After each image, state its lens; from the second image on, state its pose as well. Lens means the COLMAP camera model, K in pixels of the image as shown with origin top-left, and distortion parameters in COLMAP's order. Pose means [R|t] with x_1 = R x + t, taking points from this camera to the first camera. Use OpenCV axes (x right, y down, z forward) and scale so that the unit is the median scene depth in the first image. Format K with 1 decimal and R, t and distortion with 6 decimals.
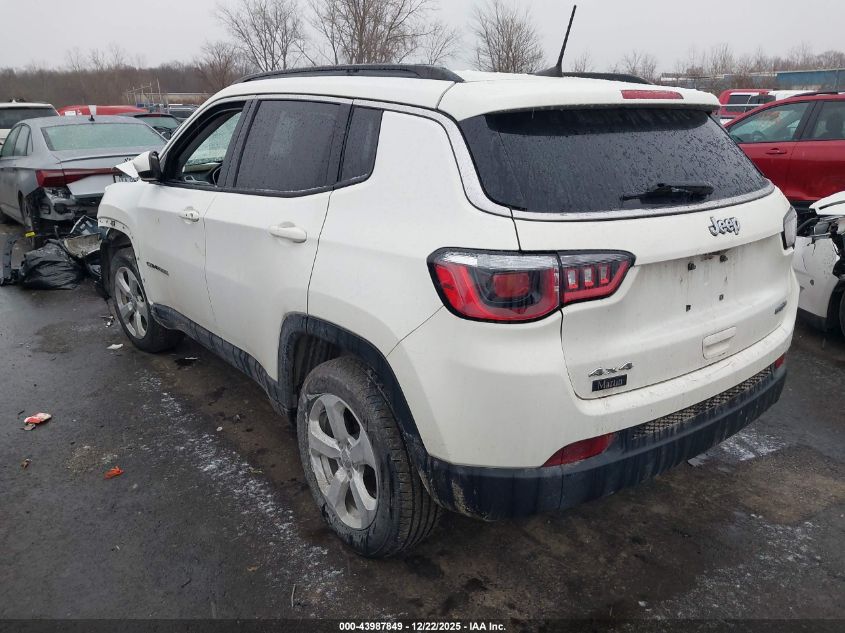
lens RADIAL K [[672.1, 0, 422.5], [0, 672.1, 316.5], [0, 0, 1]] dist [0.000523, 0.004118]
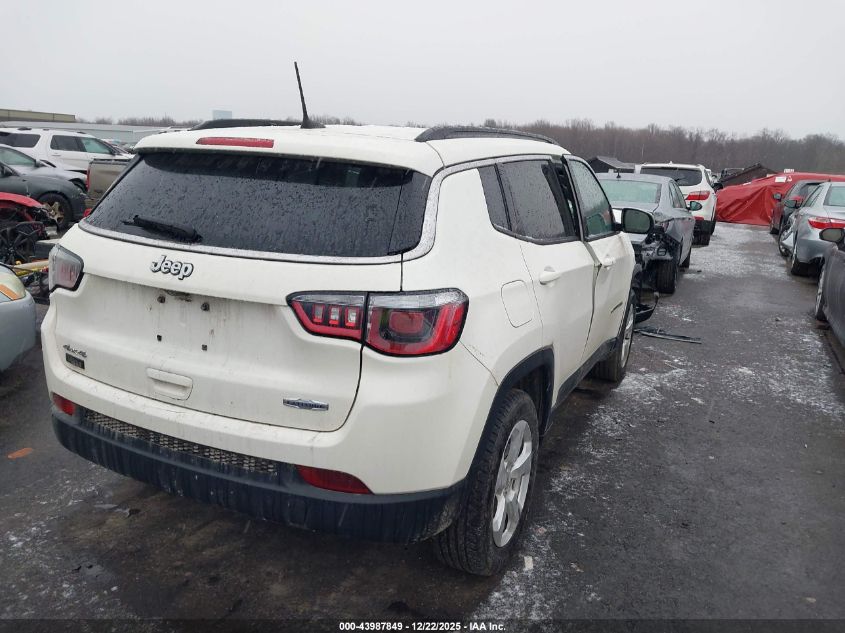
lens RADIAL K [[672.1, 0, 422.5], [0, 672.1, 316.5], [0, 0, 1]] dist [0.000523, 0.004118]
pose [[0.442177, 0.228888, -0.867231, 1.321988], [-0.308757, 0.946640, 0.092420, -0.240133], [0.842110, 0.226897, 0.489253, 0.734641]]
